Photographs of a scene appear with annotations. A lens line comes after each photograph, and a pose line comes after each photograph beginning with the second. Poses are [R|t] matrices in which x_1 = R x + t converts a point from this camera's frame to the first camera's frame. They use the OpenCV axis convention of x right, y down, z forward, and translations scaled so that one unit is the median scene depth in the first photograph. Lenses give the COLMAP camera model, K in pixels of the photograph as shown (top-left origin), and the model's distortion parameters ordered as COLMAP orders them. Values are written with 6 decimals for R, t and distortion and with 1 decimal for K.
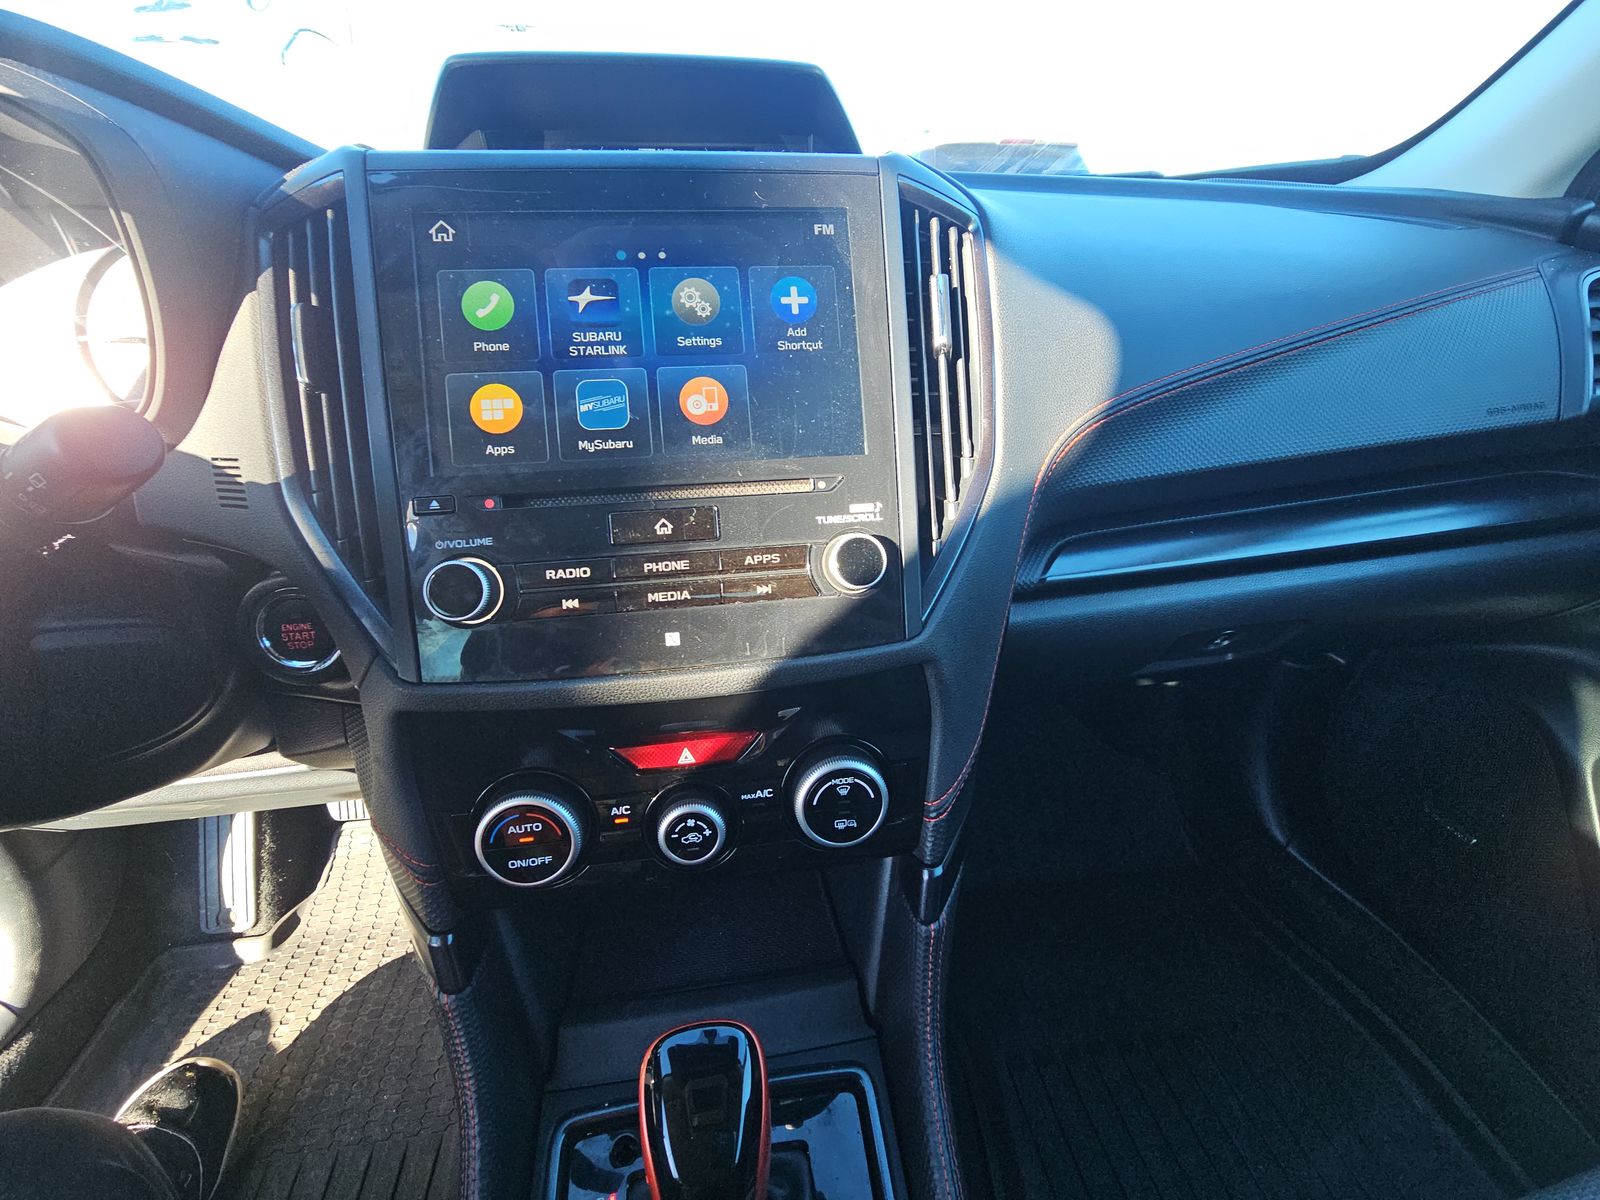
lens RADIAL K [[650.9, 0, 804.3], [0, 650.9, 602.3], [0, 0, 1]] dist [0.002505, -0.007938]
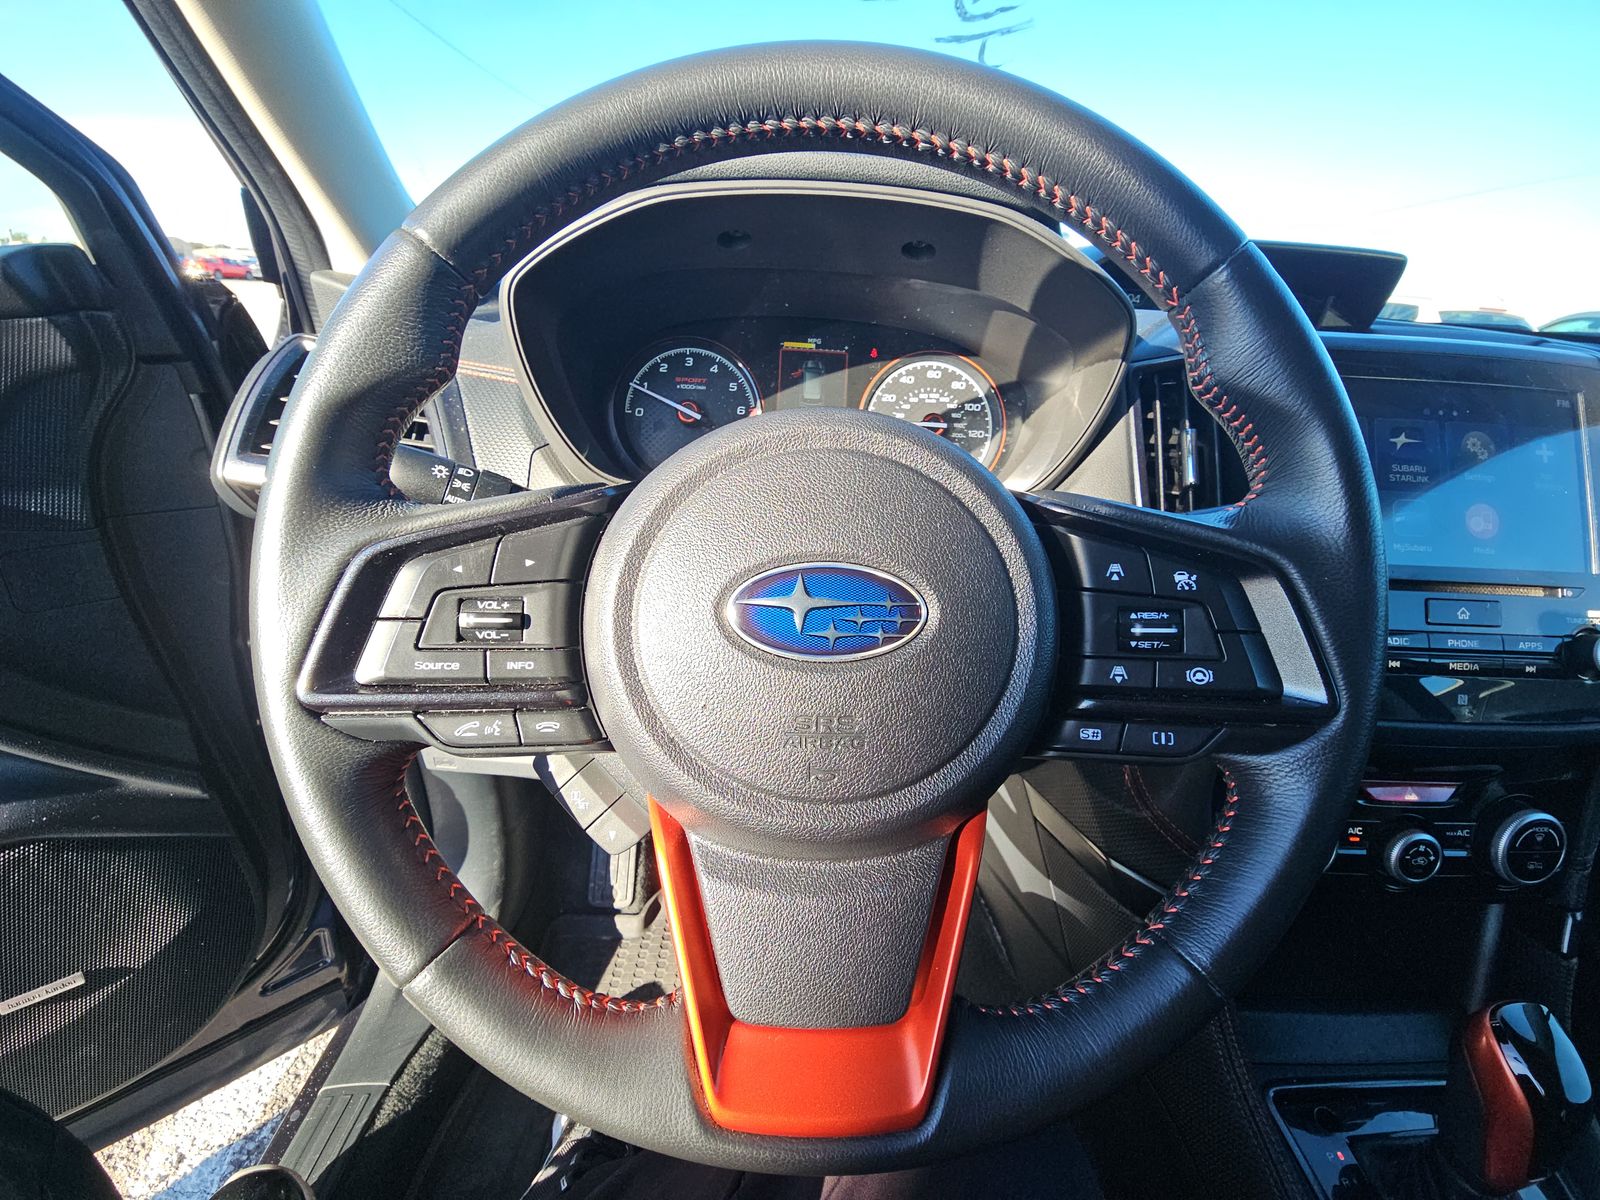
lens RADIAL K [[650.9, 0, 804.3], [0, 650.9, 602.3], [0, 0, 1]] dist [0.002505, -0.007938]
pose [[0.989645, 0.103434, -0.099524, -1.144759], [-0.112275, 0.989795, -0.087757, 0.103076], [0.089432, 0.098022, 0.991158, -0.342681]]
